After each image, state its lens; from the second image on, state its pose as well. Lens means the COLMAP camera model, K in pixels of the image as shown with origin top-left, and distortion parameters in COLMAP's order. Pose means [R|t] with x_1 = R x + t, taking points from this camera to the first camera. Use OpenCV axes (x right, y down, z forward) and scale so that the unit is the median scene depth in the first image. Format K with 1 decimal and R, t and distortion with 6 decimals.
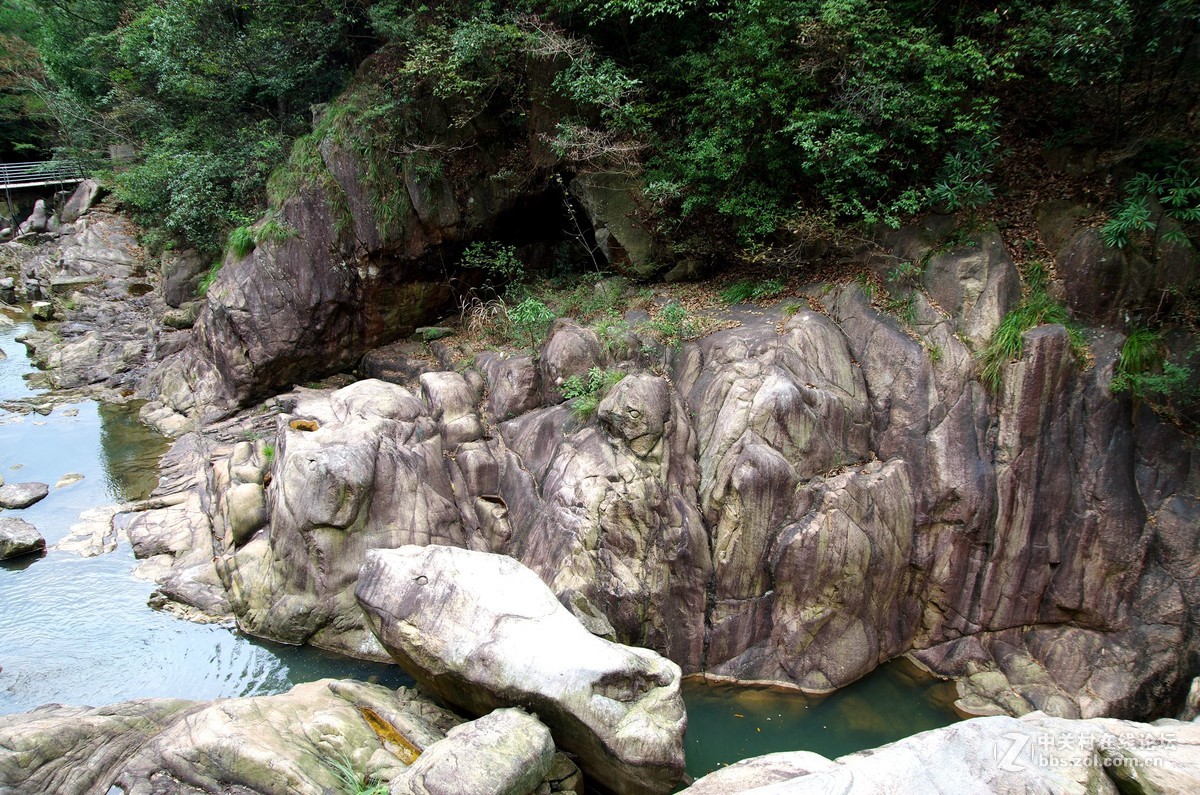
lens RADIAL K [[882.2, 0, 600.0], [0, 882.2, 397.5], [0, 0, 1]] dist [-0.146018, 0.176624]
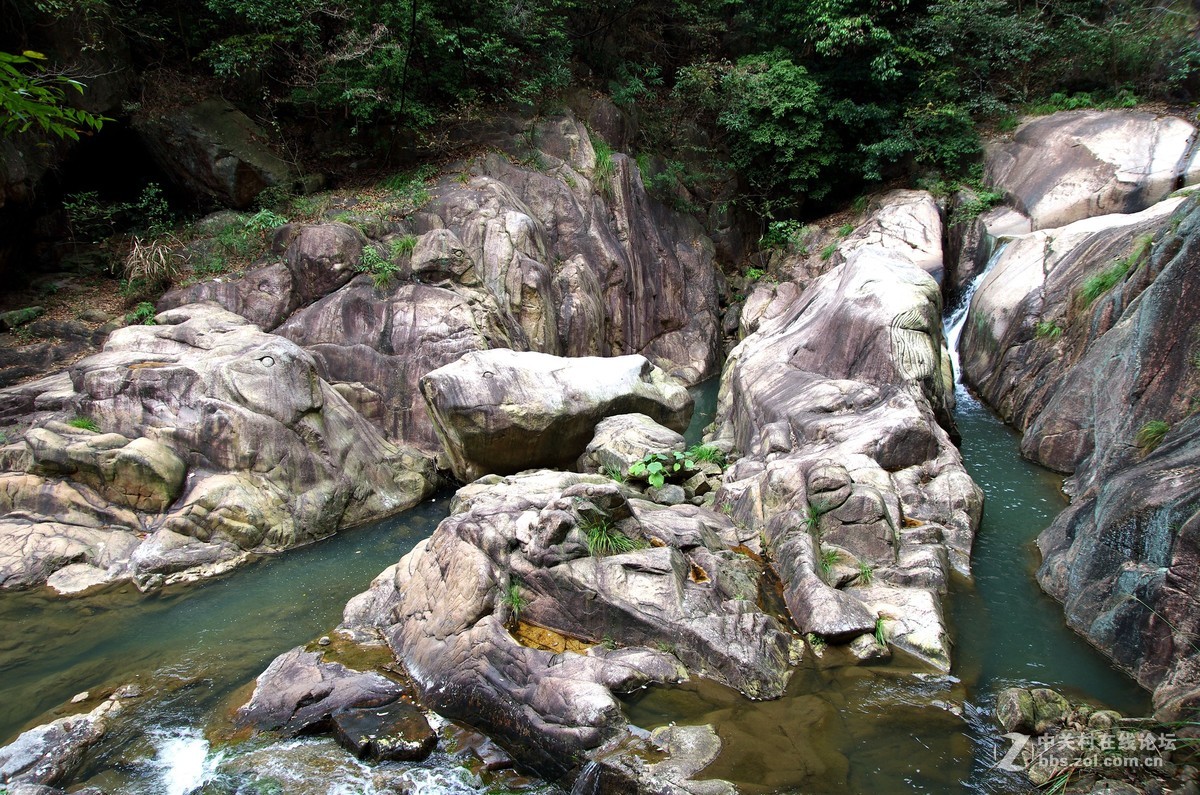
lens RADIAL K [[882.2, 0, 600.0], [0, 882.2, 397.5], [0, 0, 1]] dist [-0.146018, 0.176624]
pose [[0.490448, -0.295888, 0.819701, -0.964197], [0.322996, 0.935324, 0.144368, 0.096998], [-0.809403, 0.193956, 0.554299, 0.179592]]
